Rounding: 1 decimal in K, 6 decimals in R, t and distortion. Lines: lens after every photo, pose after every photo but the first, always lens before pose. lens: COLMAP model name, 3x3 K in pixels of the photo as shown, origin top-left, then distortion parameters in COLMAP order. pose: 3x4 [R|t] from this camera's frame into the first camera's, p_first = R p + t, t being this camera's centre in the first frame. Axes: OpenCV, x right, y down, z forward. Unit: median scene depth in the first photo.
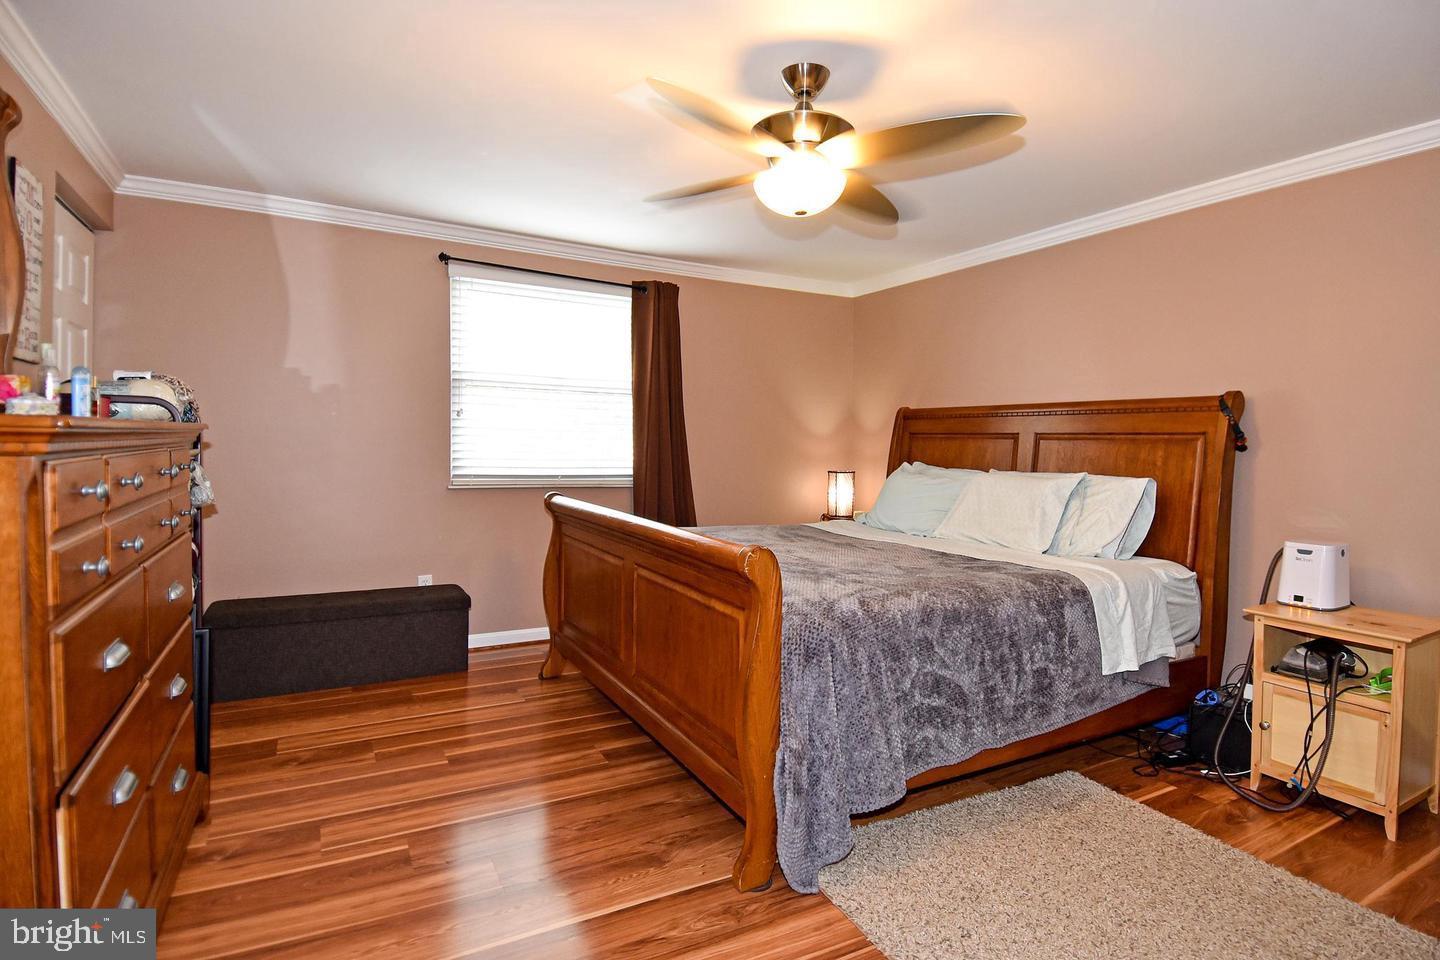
lens RADIAL K [[757.4, 0, 749.6], [0, 757.4, 463.9], [0, 0, 1]] dist [0.050058, -0.056130]
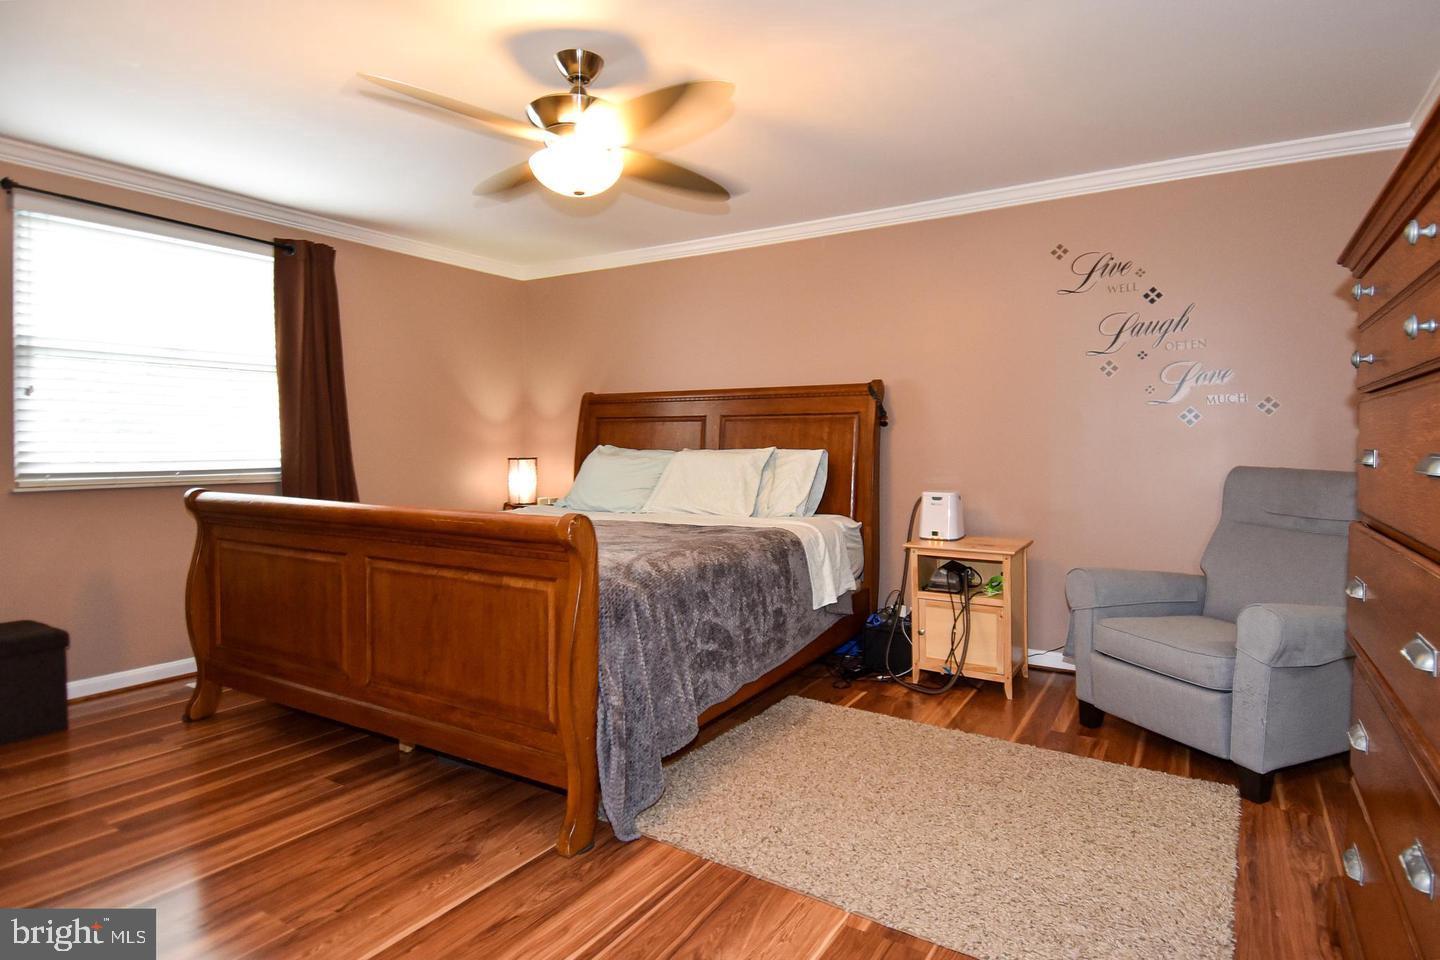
lens RADIAL K [[768.0, 0, 751.8], [0, 768.0, 448.5], [0, 0, 1]] dist [0.064308, -0.063174]
pose [[0.869838, -0.023909, 0.492757, -0.226282], [0.030772, 0.999509, -0.005823, 0.025552], [-0.492376, 0.020228, 0.870147, -0.018865]]
